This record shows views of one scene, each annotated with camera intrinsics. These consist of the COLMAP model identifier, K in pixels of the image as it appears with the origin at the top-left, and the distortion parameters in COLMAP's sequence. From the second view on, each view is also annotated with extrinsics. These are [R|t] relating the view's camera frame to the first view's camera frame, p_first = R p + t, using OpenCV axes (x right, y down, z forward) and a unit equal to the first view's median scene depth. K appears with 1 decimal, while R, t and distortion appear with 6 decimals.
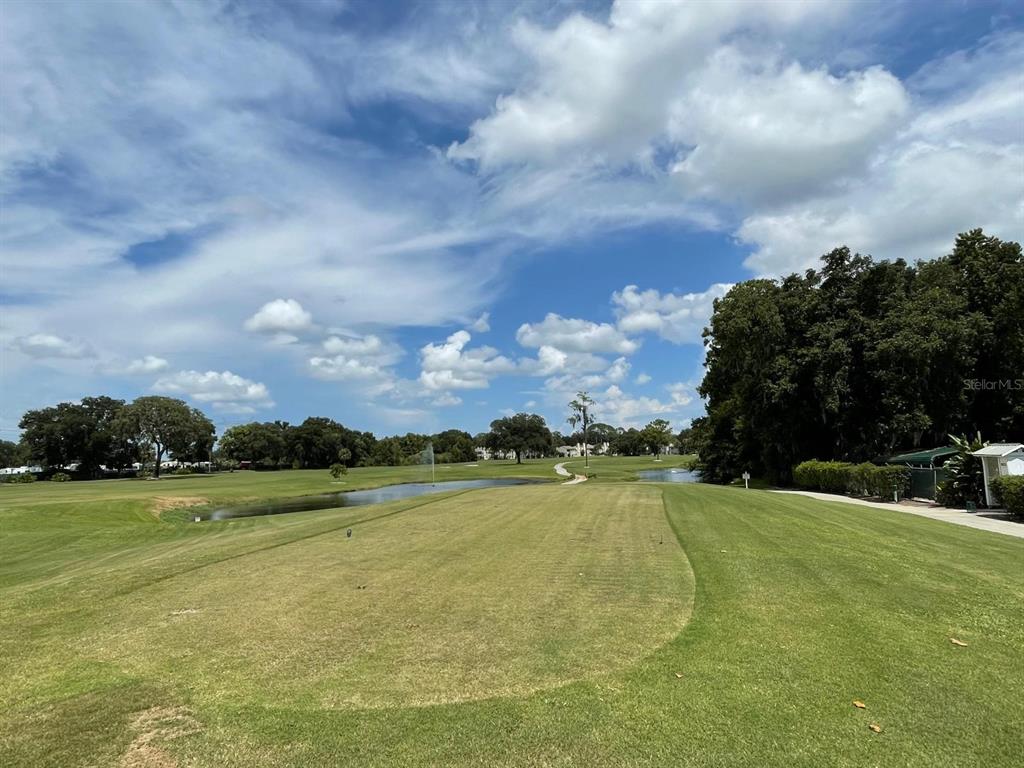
lens RADIAL K [[816.0, 0, 511.0], [0, 816.0, 382.5], [0, 0, 1]] dist [0.005033, -0.002584]
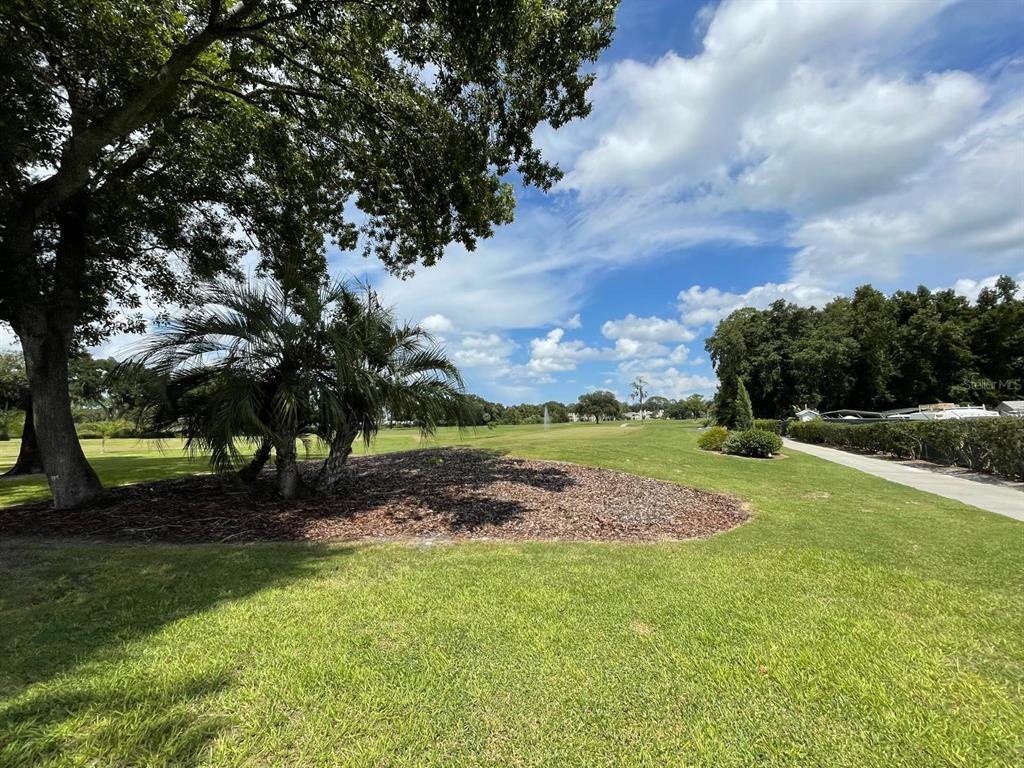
lens RADIAL K [[816.0, 0, 512.5], [0, 816.0, 385.9], [0, 0, 1]] dist [0.005033, -0.002584]
pose [[0.976387, -0.003195, -0.216006, 0.164247], [0.017865, 0.997660, 0.065994, -0.060481], [0.215290, -0.068294, 0.974159, -0.380076]]
